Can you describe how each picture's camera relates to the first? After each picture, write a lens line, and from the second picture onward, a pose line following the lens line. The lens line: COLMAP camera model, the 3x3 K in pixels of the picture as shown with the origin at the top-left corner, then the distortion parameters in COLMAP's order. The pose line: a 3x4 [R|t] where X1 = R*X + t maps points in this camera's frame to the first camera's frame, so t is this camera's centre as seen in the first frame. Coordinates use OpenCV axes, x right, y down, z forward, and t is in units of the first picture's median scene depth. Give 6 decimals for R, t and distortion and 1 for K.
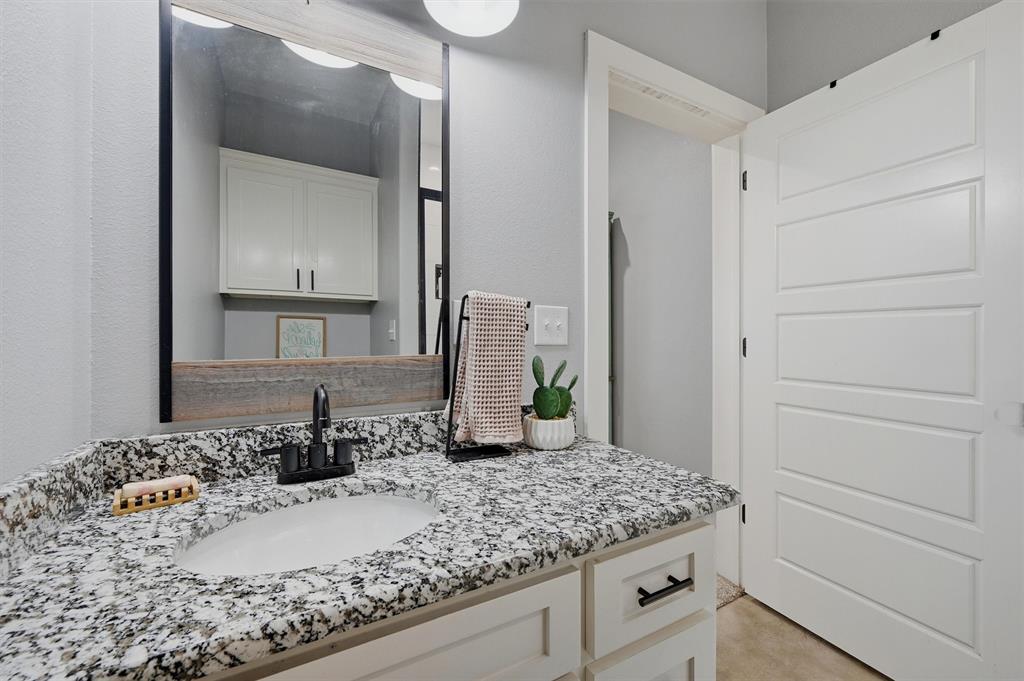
lens RADIAL K [[407.5, 0, 512.0], [0, 407.5, 340.5], [0, 0, 1]] dist [-0.001322, -0.000051]
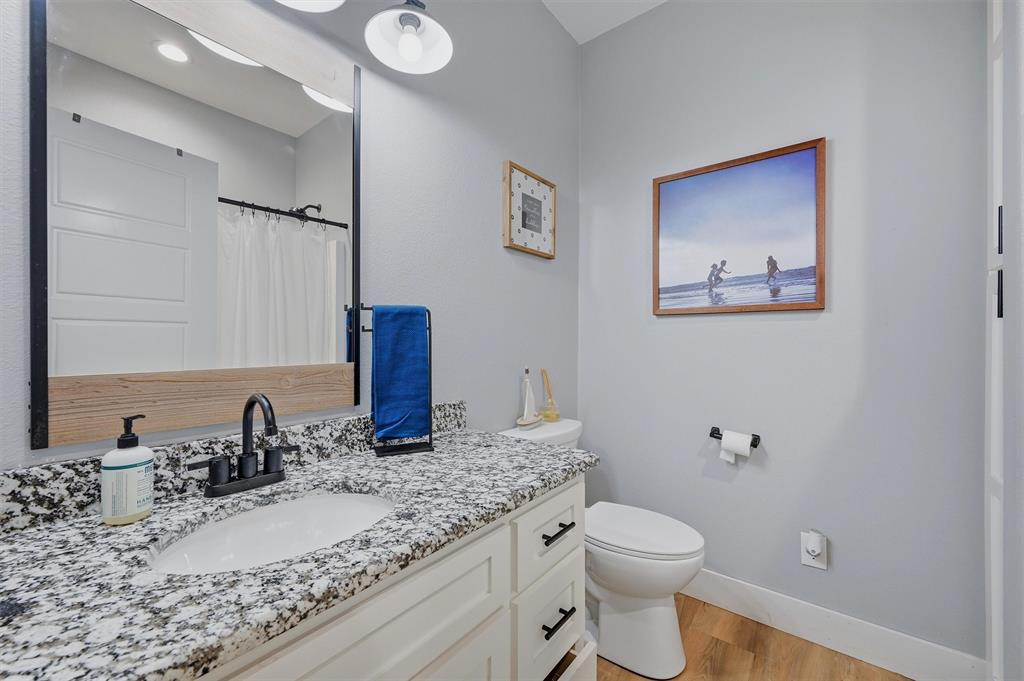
lens RADIAL K [[407.5, 0, 512.0], [0, 407.5, 340.5], [0, 0, 1]] dist [-0.001322, -0.000051]
pose [[0.920813, -0.013596, 0.389766, -0.271768], [0.016695, 0.999850, -0.004565, -0.002326], [-0.389646, 0.010711, 0.920902, -0.156121]]
